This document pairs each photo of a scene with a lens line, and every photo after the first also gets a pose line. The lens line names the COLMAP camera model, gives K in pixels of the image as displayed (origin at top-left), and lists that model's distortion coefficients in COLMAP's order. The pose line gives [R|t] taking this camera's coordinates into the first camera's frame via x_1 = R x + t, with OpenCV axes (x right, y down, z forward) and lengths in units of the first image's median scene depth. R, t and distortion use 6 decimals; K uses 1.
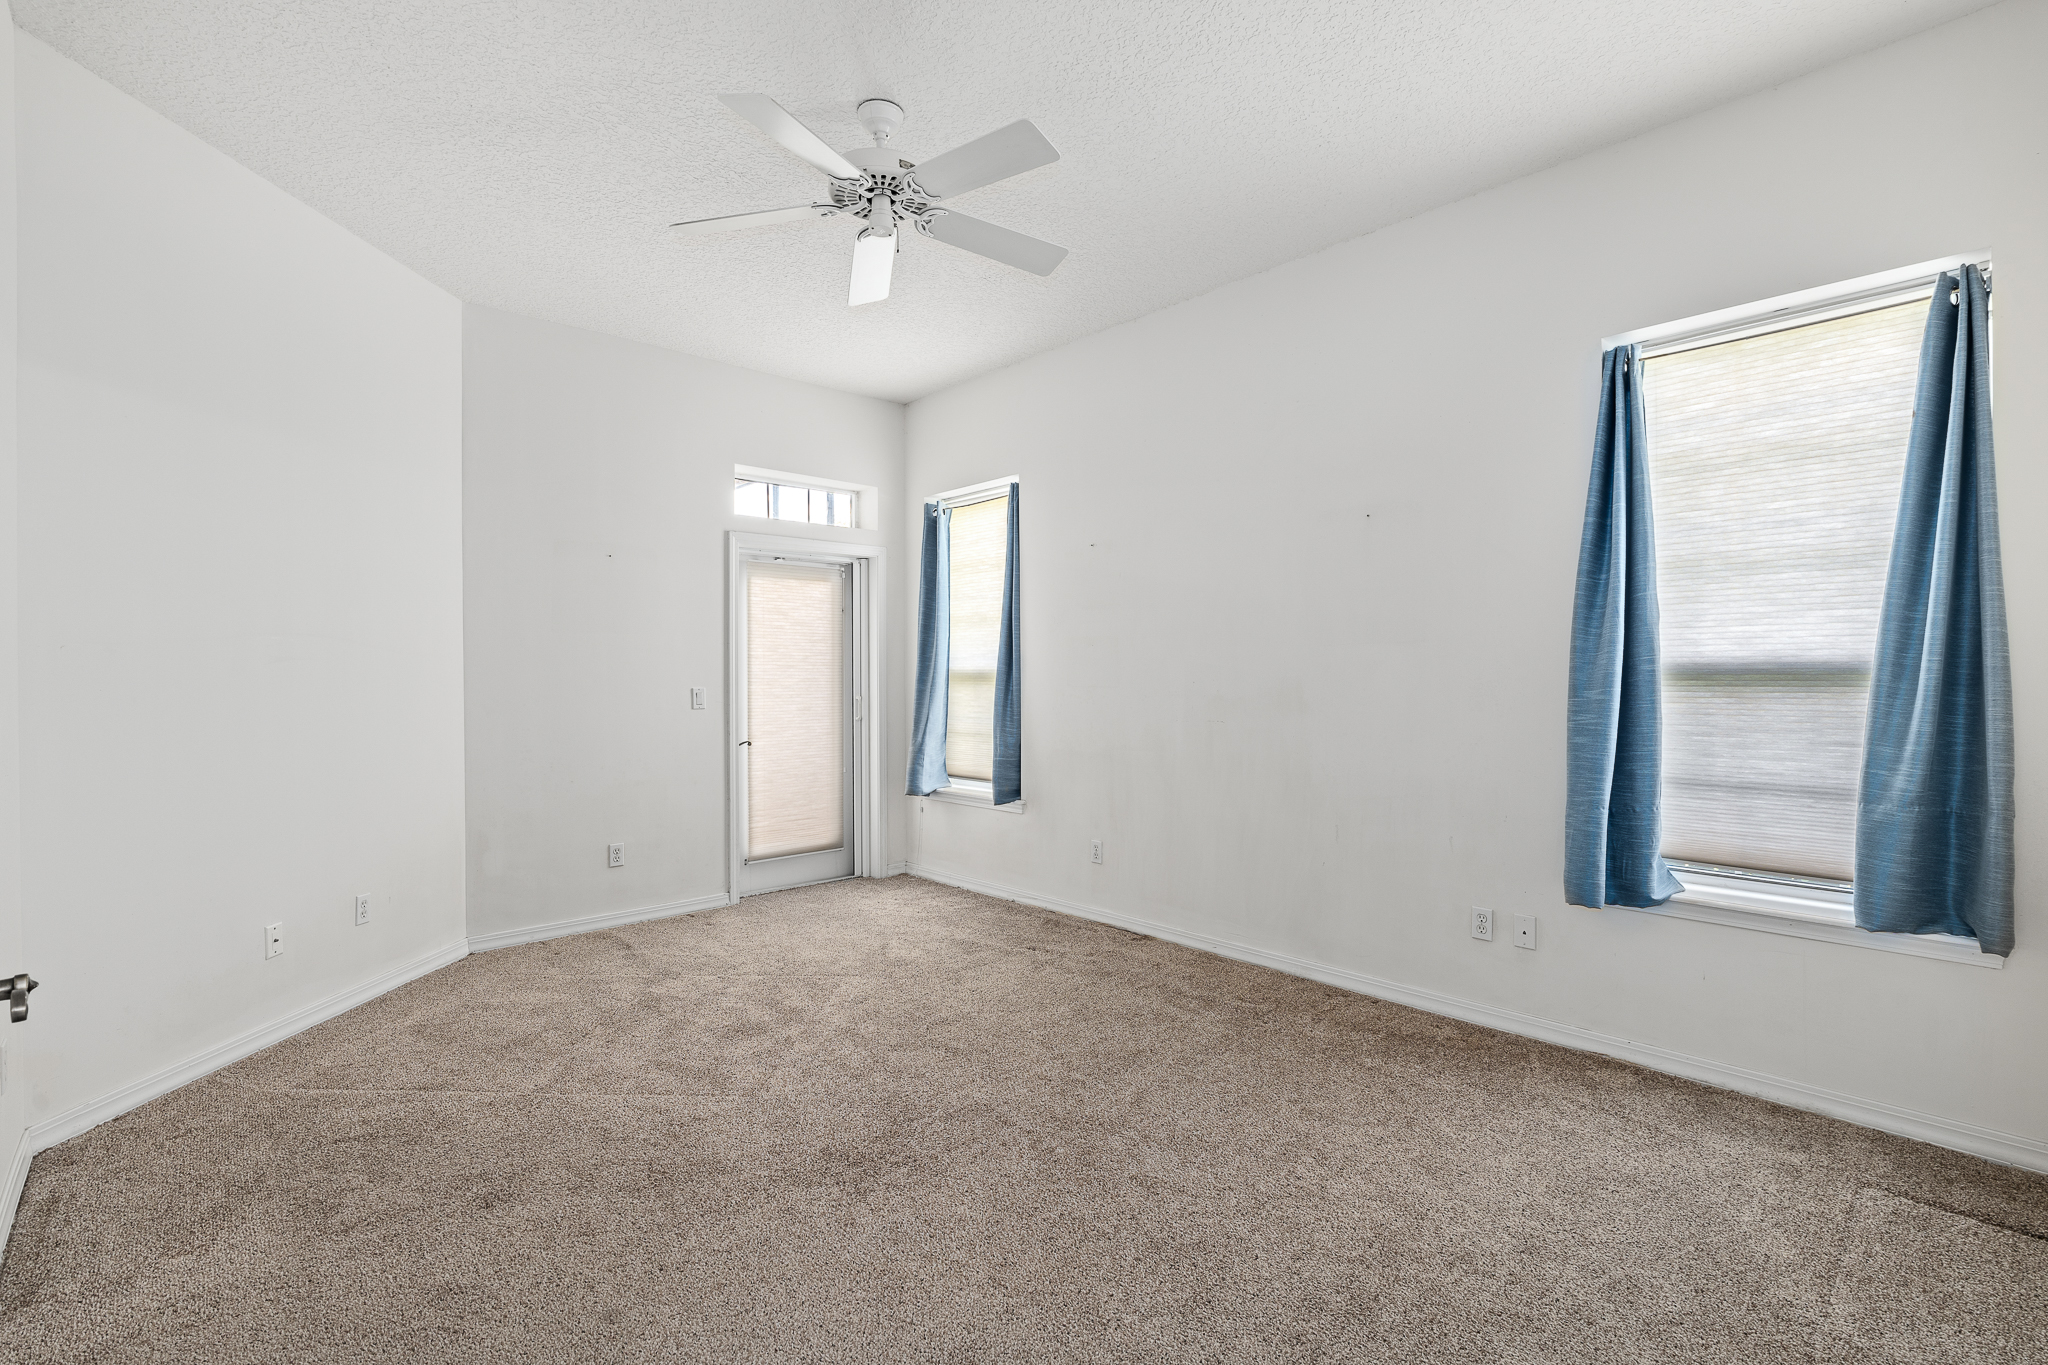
lens RADIAL K [[931.2, 0, 1031.5], [0, 931.2, 670.9], [0, 0, 1]] dist [-0.006549, 0.003241]
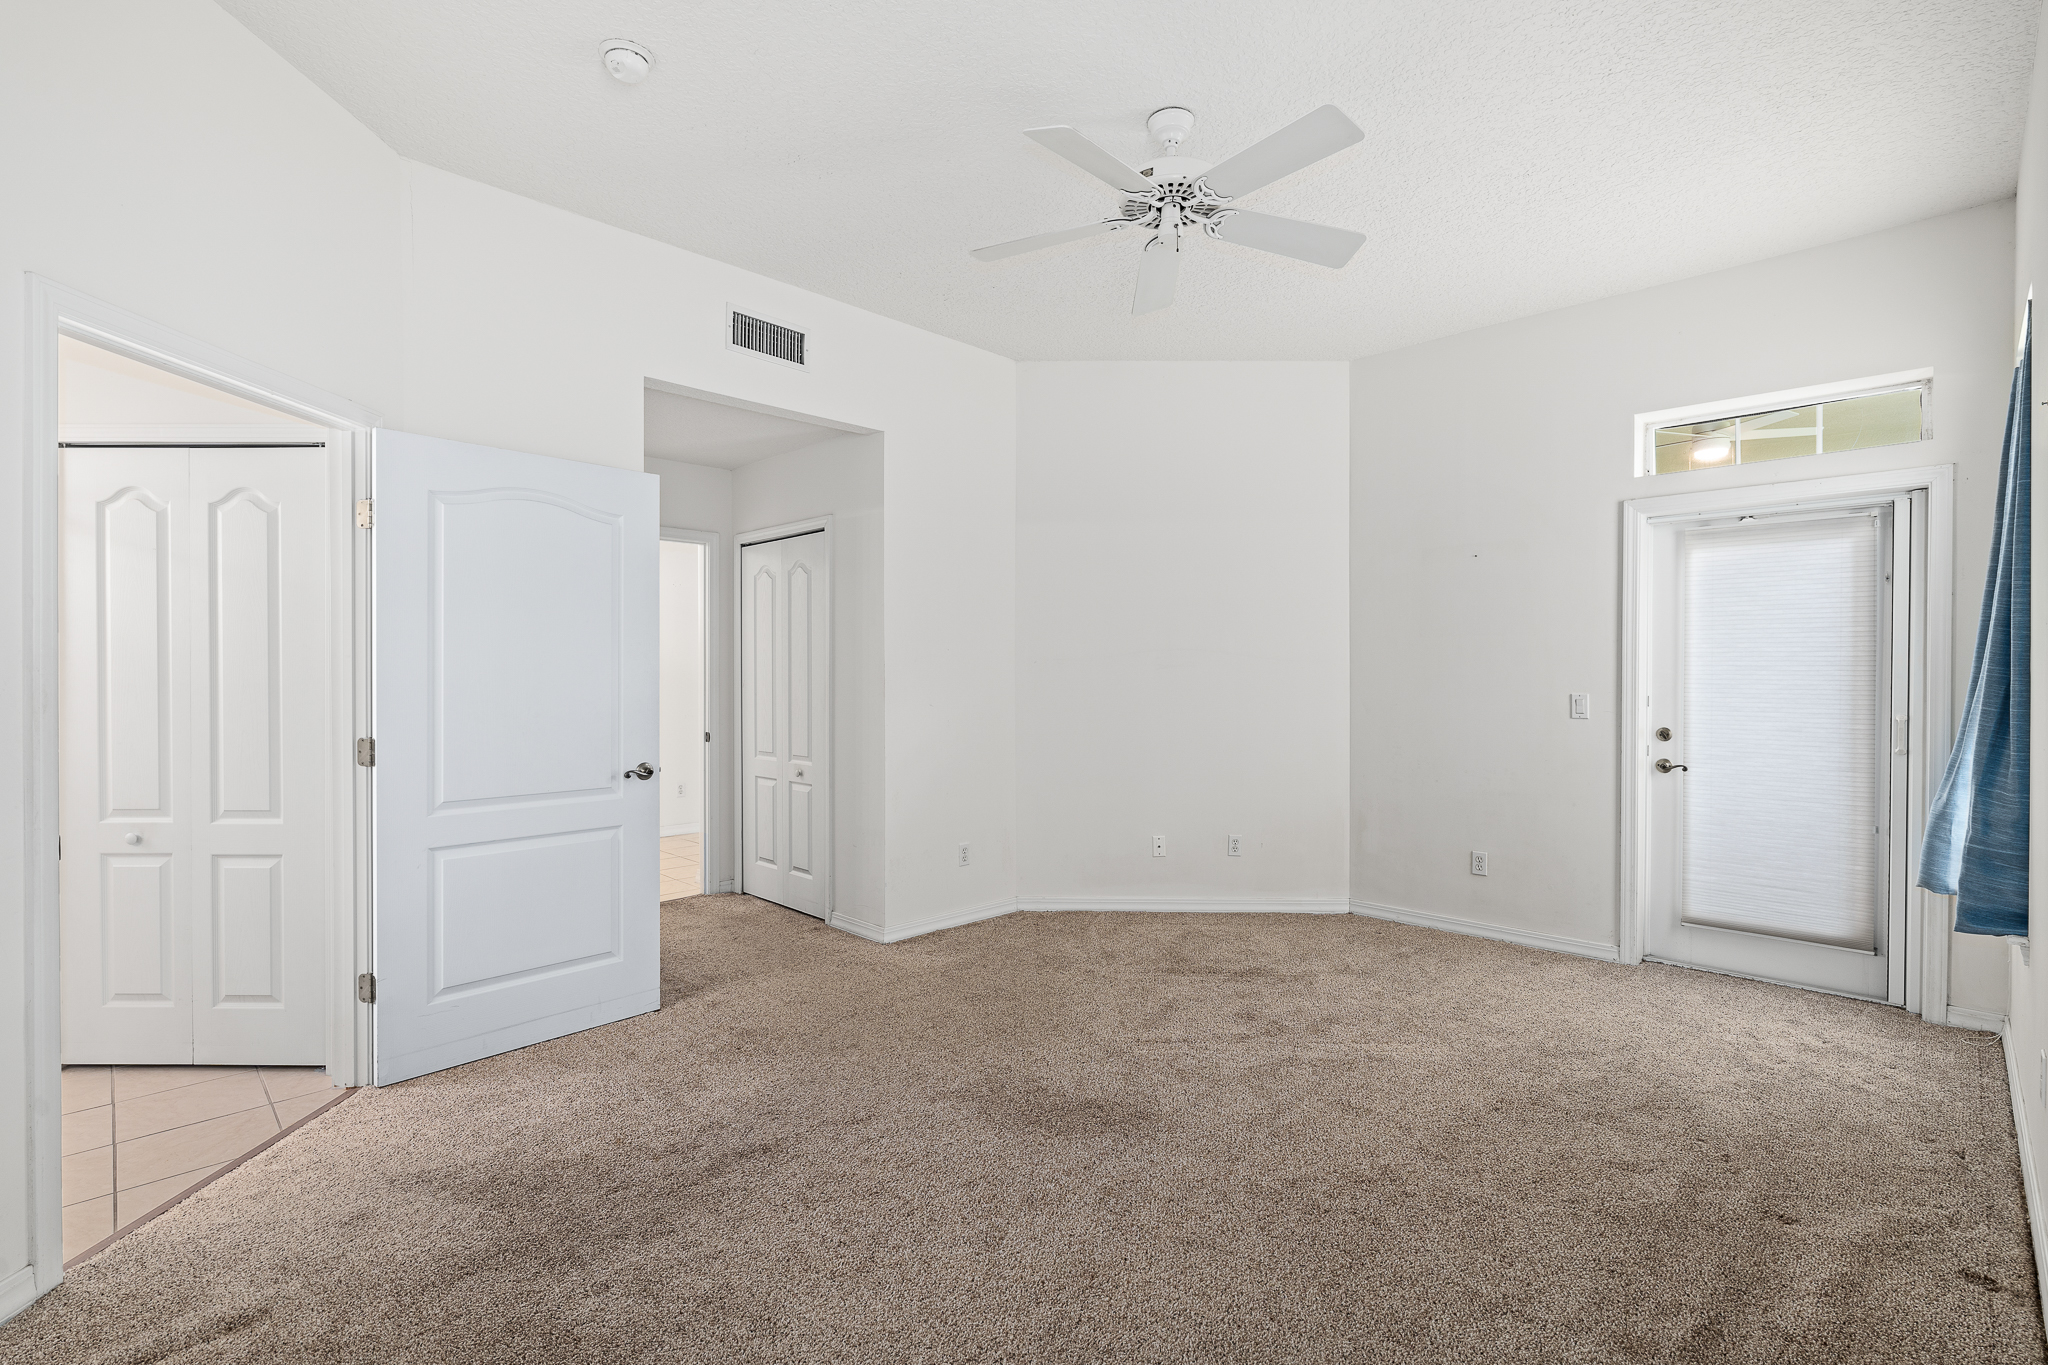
lens RADIAL K [[931.2, 0, 1031.8], [0, 931.2, 683.7], [0, 0, 1]] dist [-0.006549, 0.003241]
pose [[0.044602, 0.015795, -0.998880, 0.547648], [-0.001067, 0.999875, 0.015763, -0.004590], [0.999004, 0.000362, 0.044613, 0.538429]]
